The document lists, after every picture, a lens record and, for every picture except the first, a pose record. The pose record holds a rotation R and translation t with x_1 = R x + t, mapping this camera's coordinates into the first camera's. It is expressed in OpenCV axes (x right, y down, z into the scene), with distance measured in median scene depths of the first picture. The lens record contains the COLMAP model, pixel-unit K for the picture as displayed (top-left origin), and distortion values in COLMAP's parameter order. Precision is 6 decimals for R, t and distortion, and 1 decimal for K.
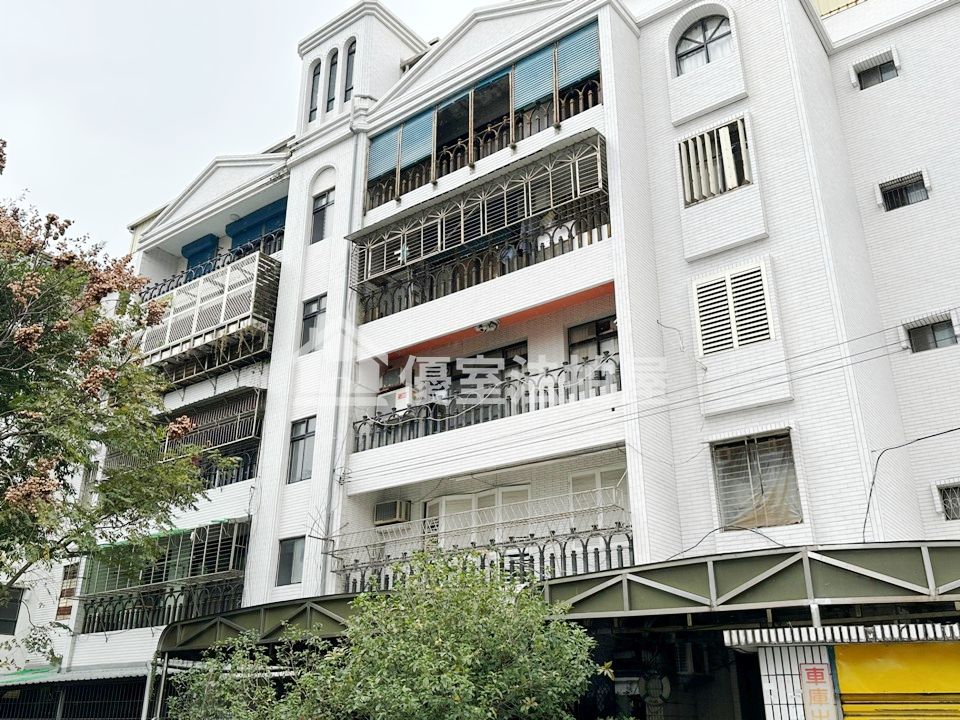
lens RADIAL K [[843.3, 0, 478.3], [0, 843.3, 364.5], [0, 0, 1]] dist [0.138462, -0.252230]
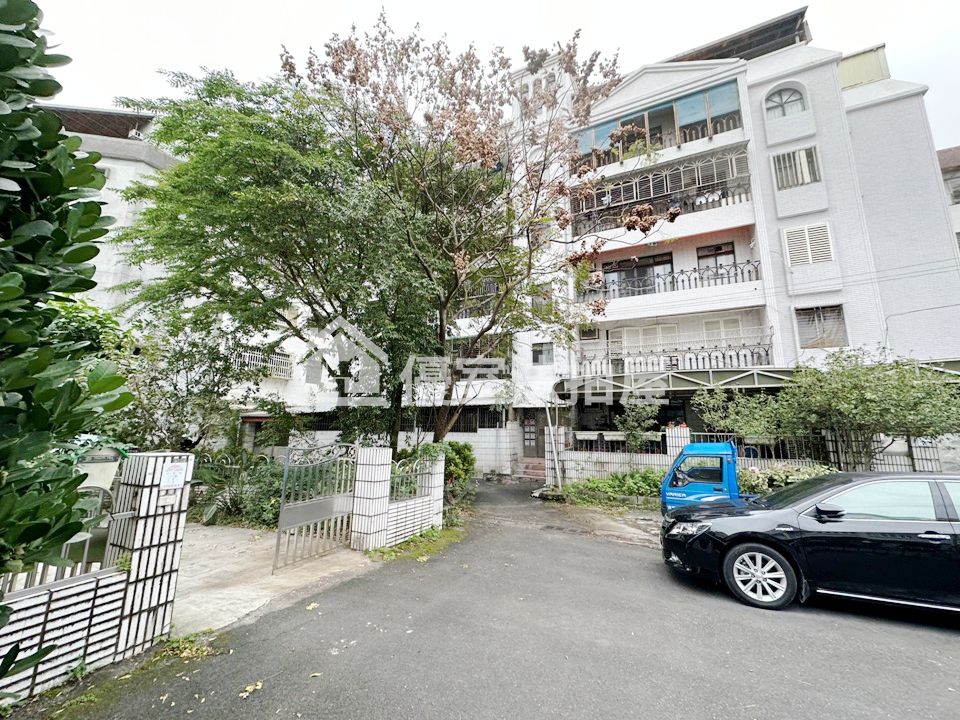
lens RADIAL K [[380.6, 0, 480.4], [0, 380.6, 362.0], [0, 0, 1]] dist [-0.001388, 0.000006]
pose [[0.982081, 0.042318, 0.183646, -0.578032], [-0.081566, 0.973910, 0.211771, 0.074629], [-0.169892, -0.222956, 0.959910, 0.167147]]
